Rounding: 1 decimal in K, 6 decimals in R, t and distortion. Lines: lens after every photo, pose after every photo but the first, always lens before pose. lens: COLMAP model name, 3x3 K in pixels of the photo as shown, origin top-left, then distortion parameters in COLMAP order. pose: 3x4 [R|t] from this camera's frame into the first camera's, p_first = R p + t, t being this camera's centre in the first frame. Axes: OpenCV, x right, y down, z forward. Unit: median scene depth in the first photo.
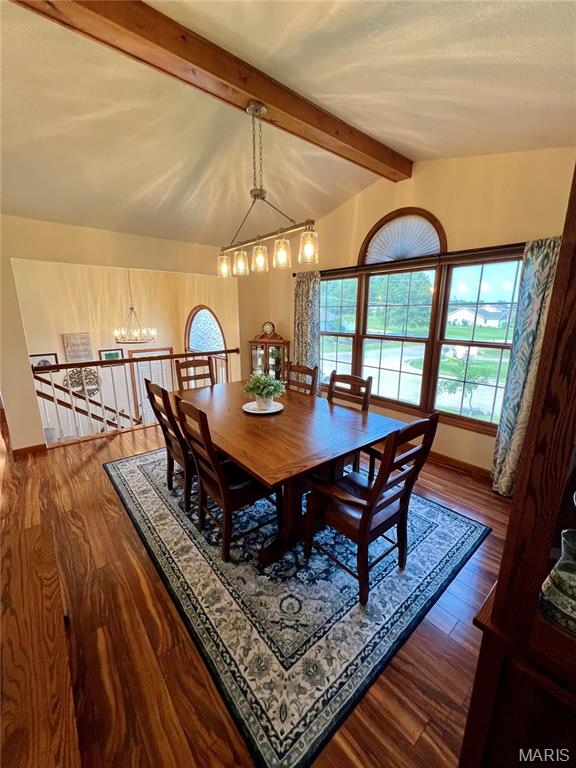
lens RADIAL K [[310.3, 0, 288.0], [0, 310.3, 384.0], [0, 0, 1]] dist [0.000632, 0.000221]
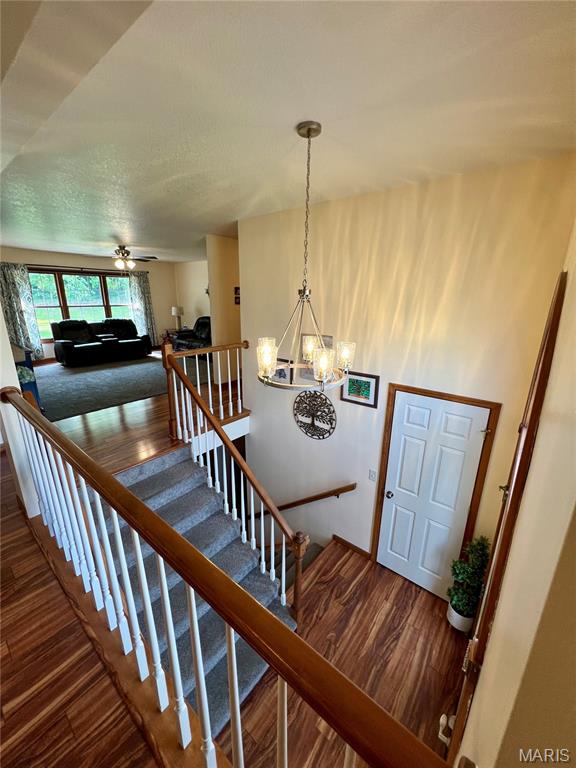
lens RADIAL K [[305.7, 0, 288.0], [0, 305.7, 384.0], [0, 0, 1]] dist [0.000245, 0.000081]
pose [[0.190330, 0.273281, -0.942917, -0.184095], [-0.242511, 0.943796, 0.224584, -0.318384], [0.951296, 0.185923, 0.245906, 1.345343]]
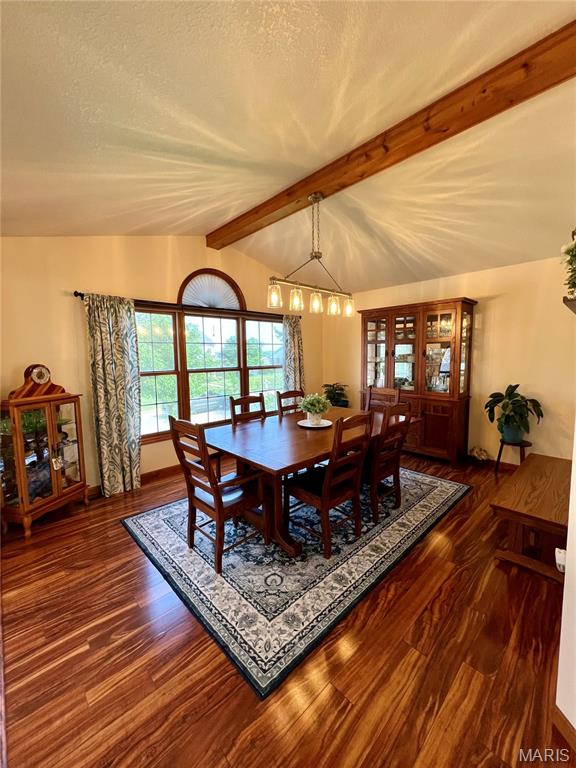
lens RADIAL K [[305.7, 0, 288.0], [0, 305.7, 384.0], [0, 0, 1]] dist [0.000245, 0.000081]
pose [[-0.073402, -0.096849, 0.992589, -0.902492], [0.240872, 0.964087, 0.111880, -0.167001], [-0.967777, 0.247299, -0.047438, 0.833273]]
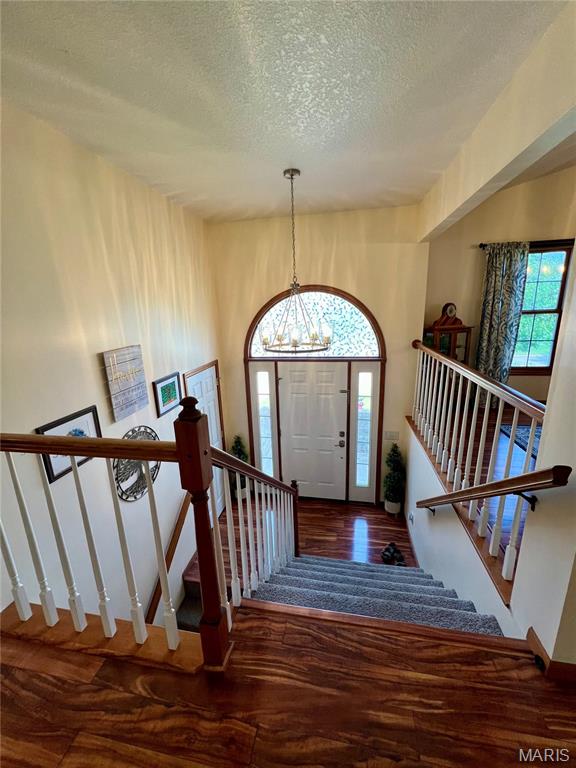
lens RADIAL K [[305.7, 0, 288.0], [0, 305.7, 384.0], [0, 0, 1]] dist [0.000245, 0.000081]
pose [[0.769195, -0.181811, 0.612604, -1.266237], [0.181206, 0.981378, 0.063733, -0.170258], [-0.612783, 0.061985, 0.787816, 0.903878]]
